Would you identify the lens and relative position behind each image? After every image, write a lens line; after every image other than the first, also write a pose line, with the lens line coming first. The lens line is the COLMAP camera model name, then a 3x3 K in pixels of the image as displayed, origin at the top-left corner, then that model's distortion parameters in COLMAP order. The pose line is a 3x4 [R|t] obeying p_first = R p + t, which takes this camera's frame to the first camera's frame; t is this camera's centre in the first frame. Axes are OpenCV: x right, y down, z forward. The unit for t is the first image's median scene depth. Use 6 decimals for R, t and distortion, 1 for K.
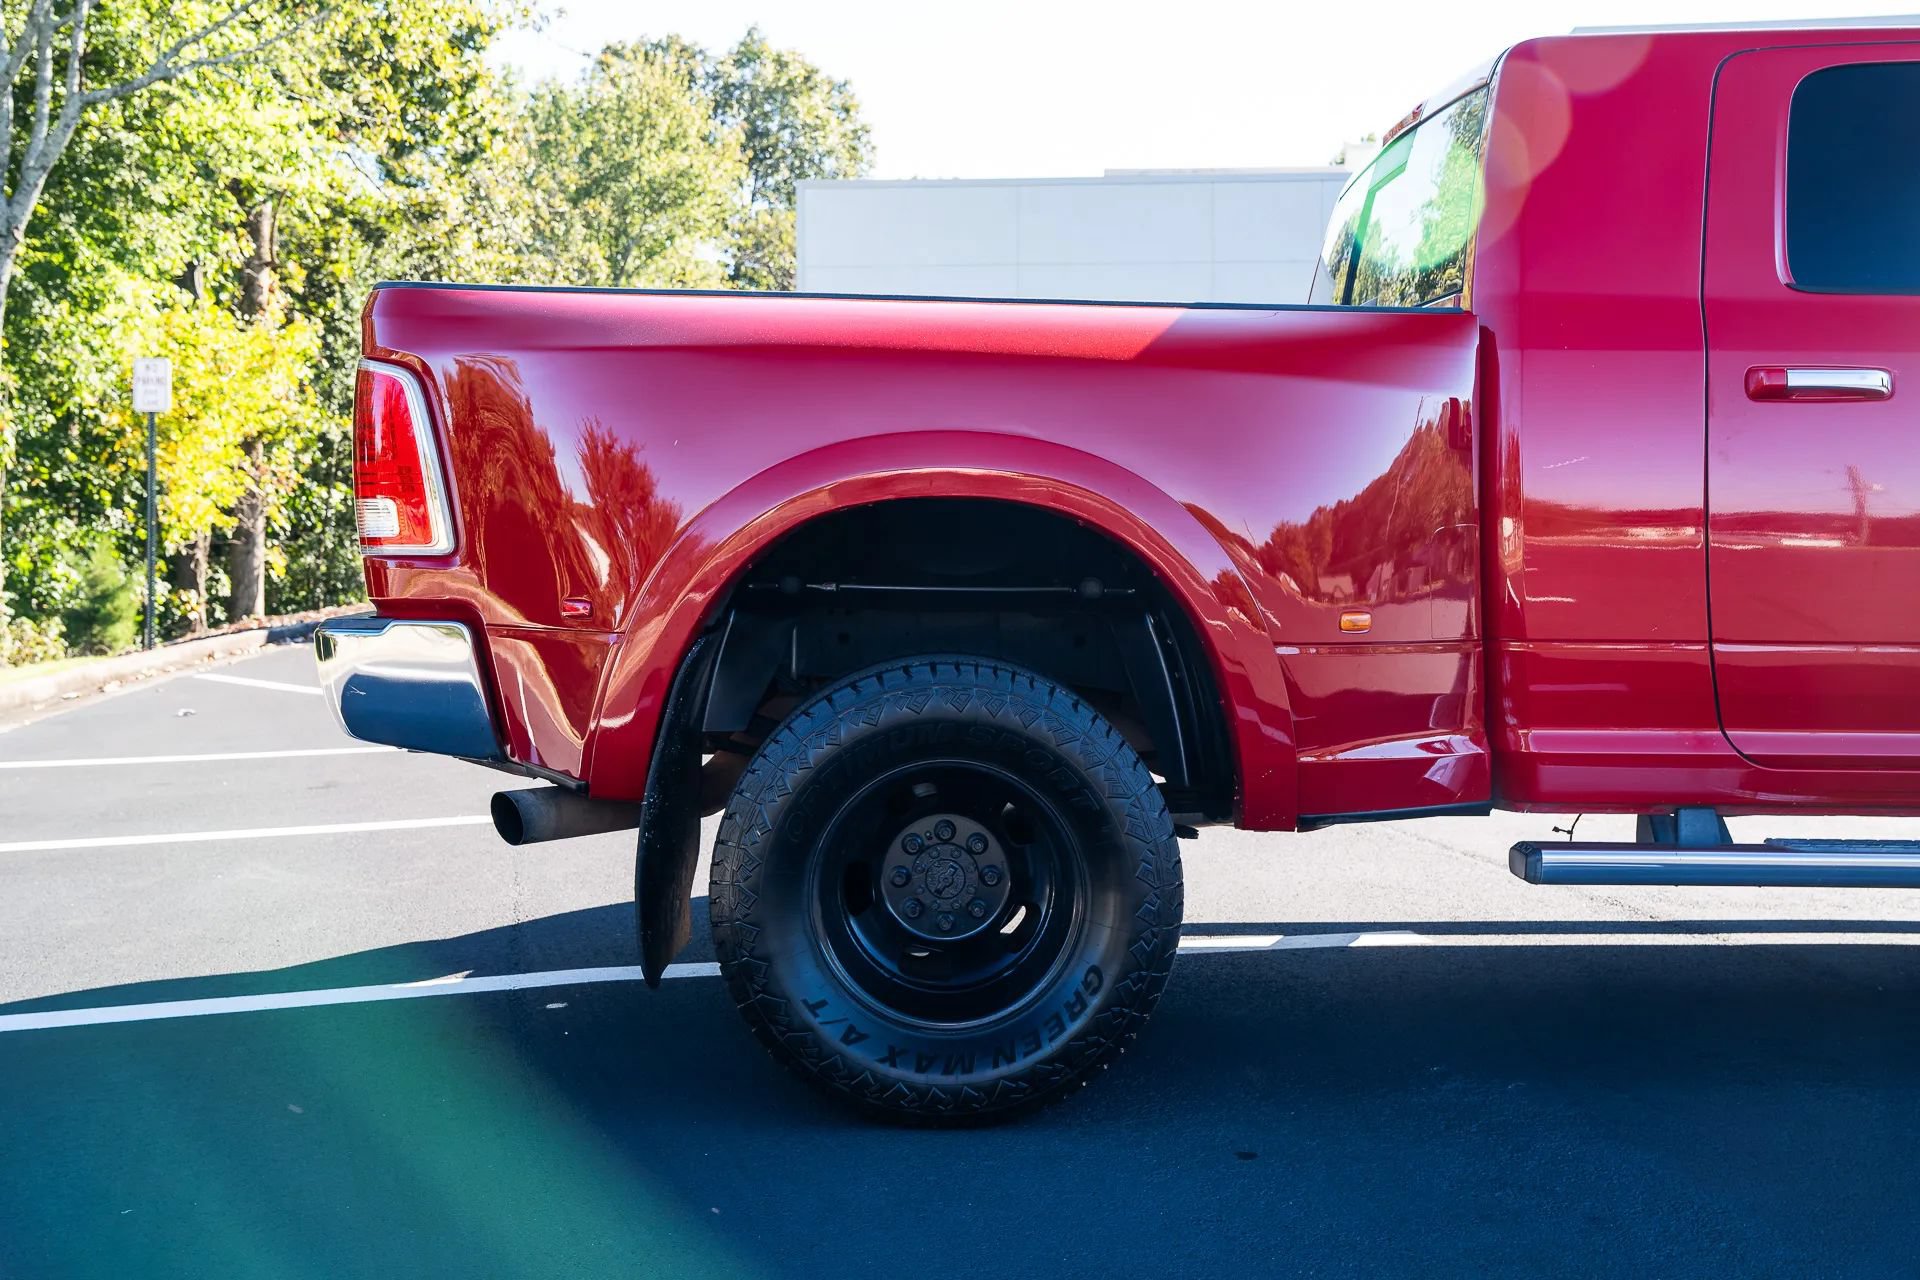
lens RADIAL K [[2026.2, 0, 959.6], [0, 2026.2, 642.6], [0, 0, 1]] dist [0.070815, 0.000000]
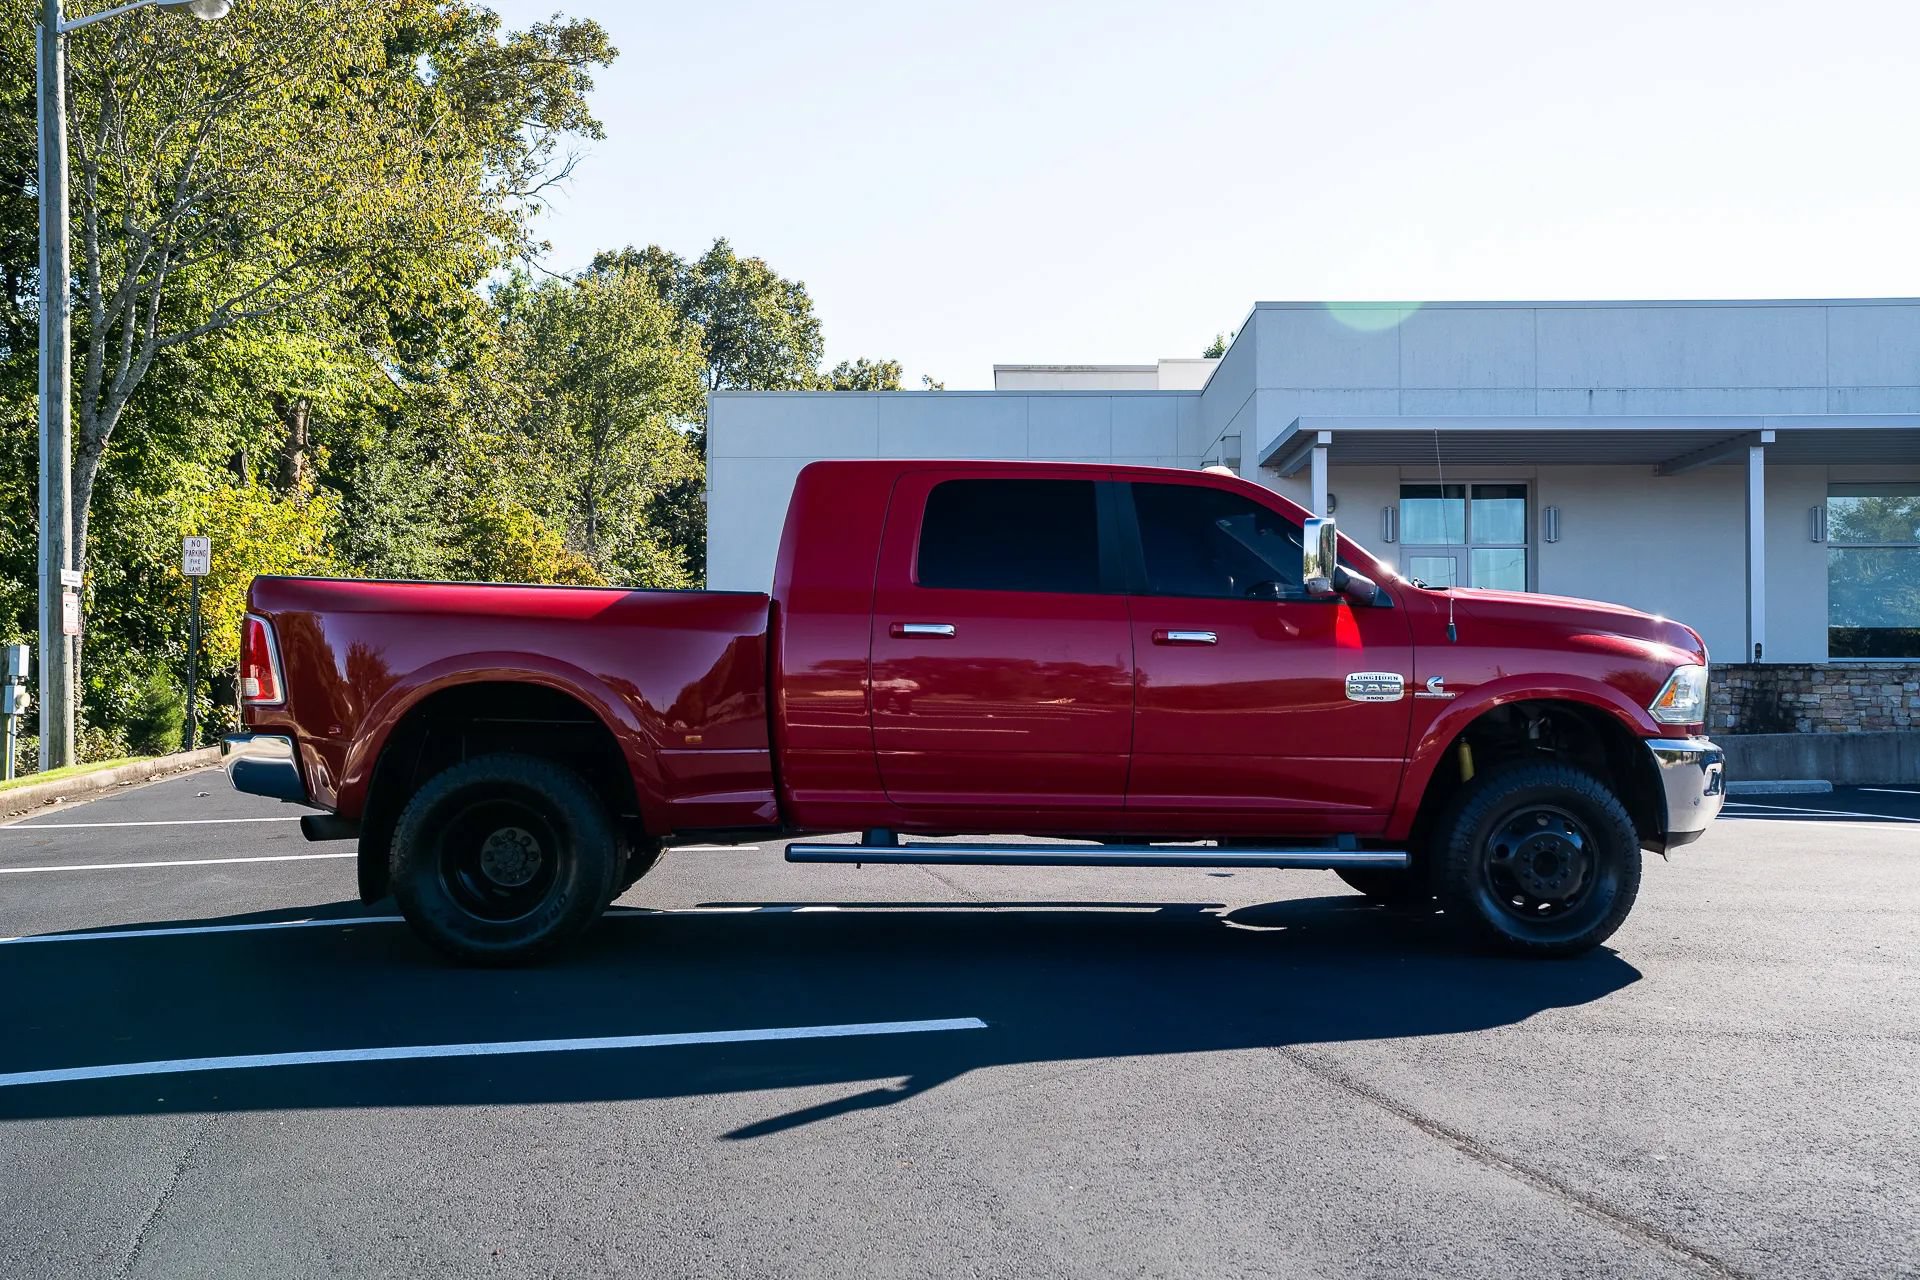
lens RADIAL K [[1808.8, 0, 962.4], [0, 1808.8, 638.2], [0, 0, 1]] dist [0.029921, 0.000000]
pose [[0.999881, 0.007778, 0.013330, 0.076525], [-0.006934, 0.998035, -0.062270, 0.000225], [-0.013788, 0.062170, 0.997970, -0.160761]]
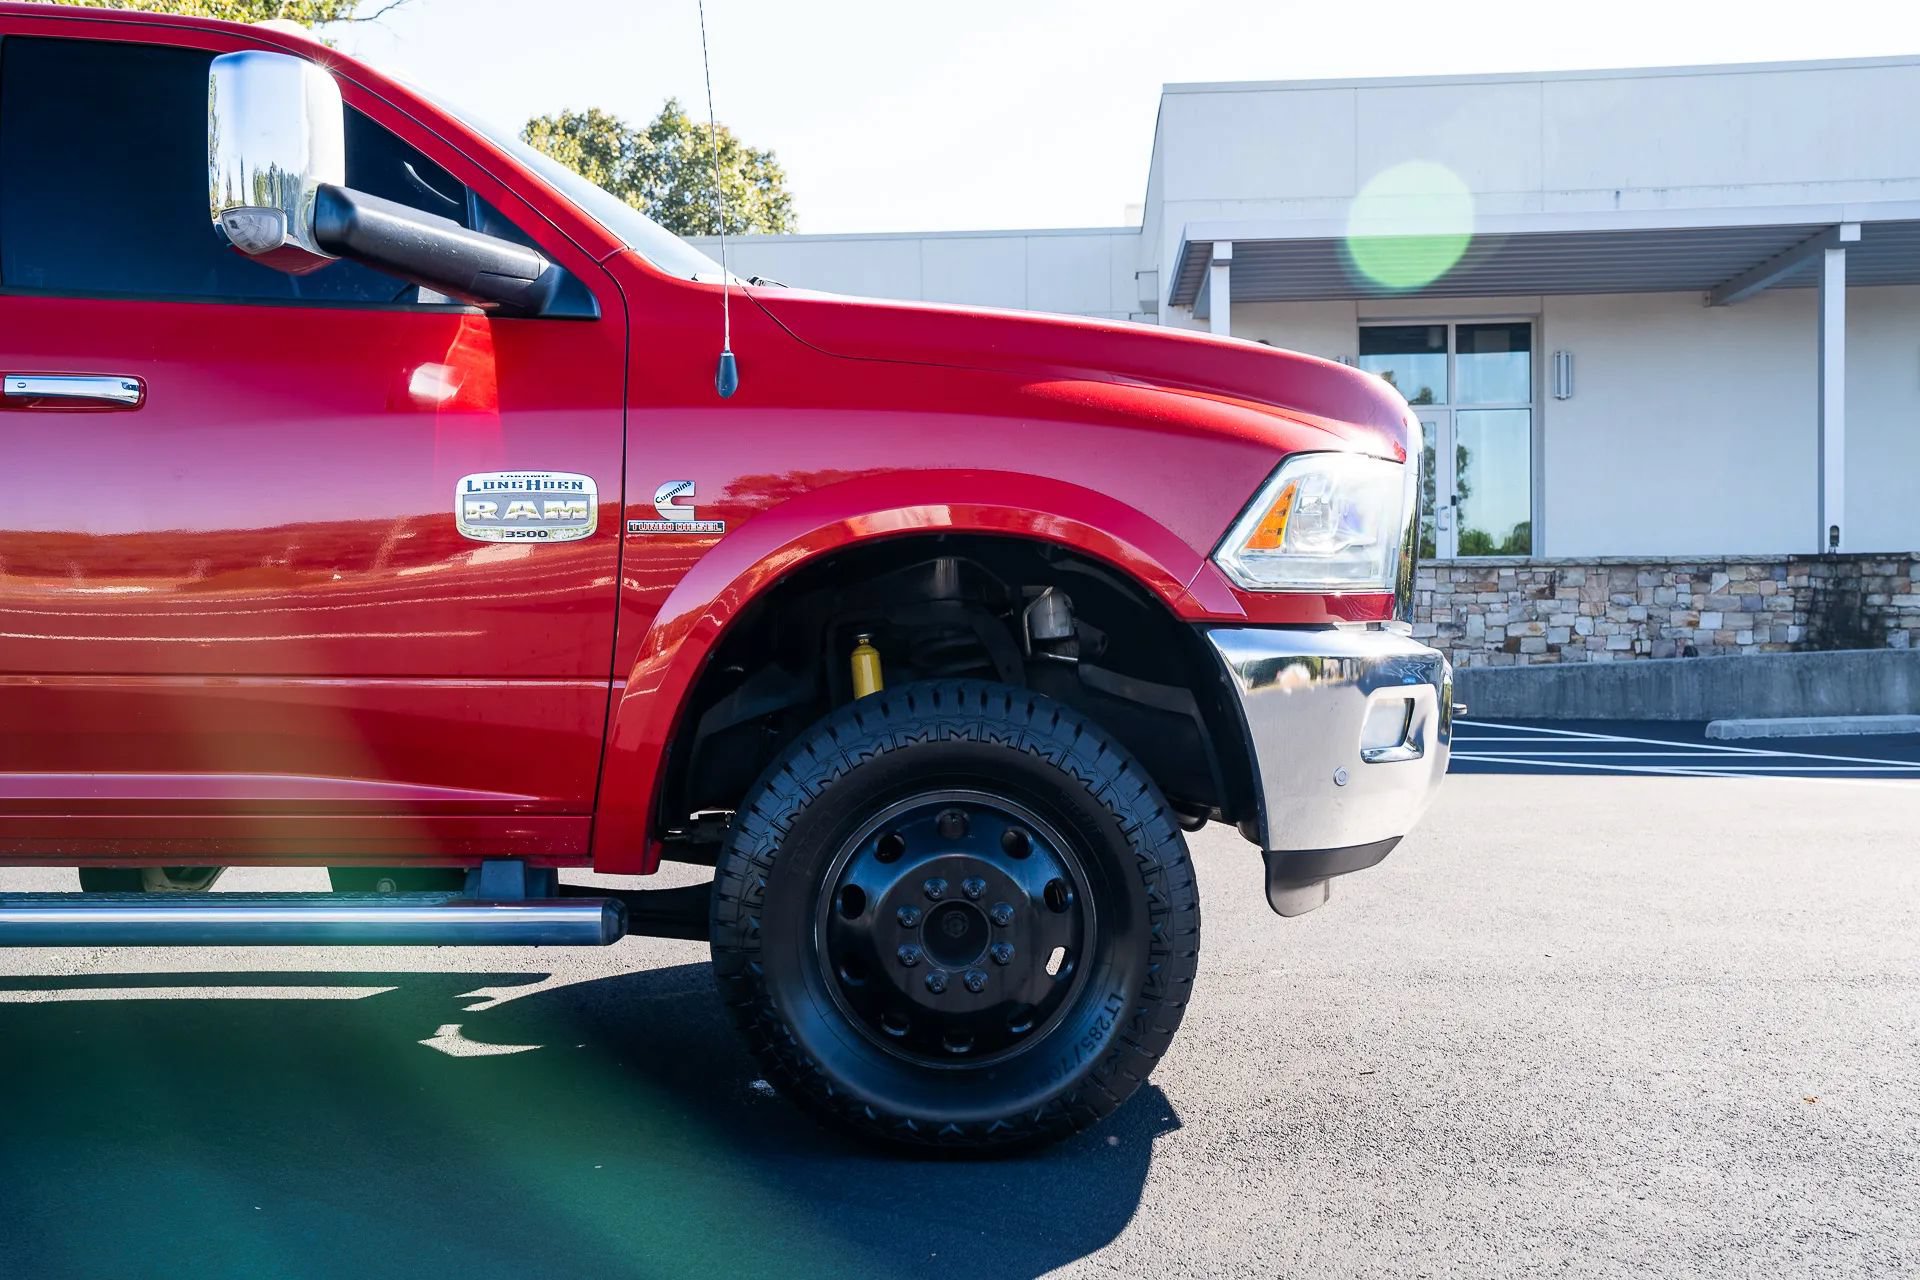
lens RADIAL K [[1937.0, 0, 958.2], [0, 1937.0, 637.8], [0, 0, 1]] dist [0.072024, 0.000000]
pose [[0.999449, -0.003642, -0.032994, 0.196308], [0.002757, 0.999636, -0.026853, 0.001754], [0.033080, 0.026747, 0.999095, 0.029105]]
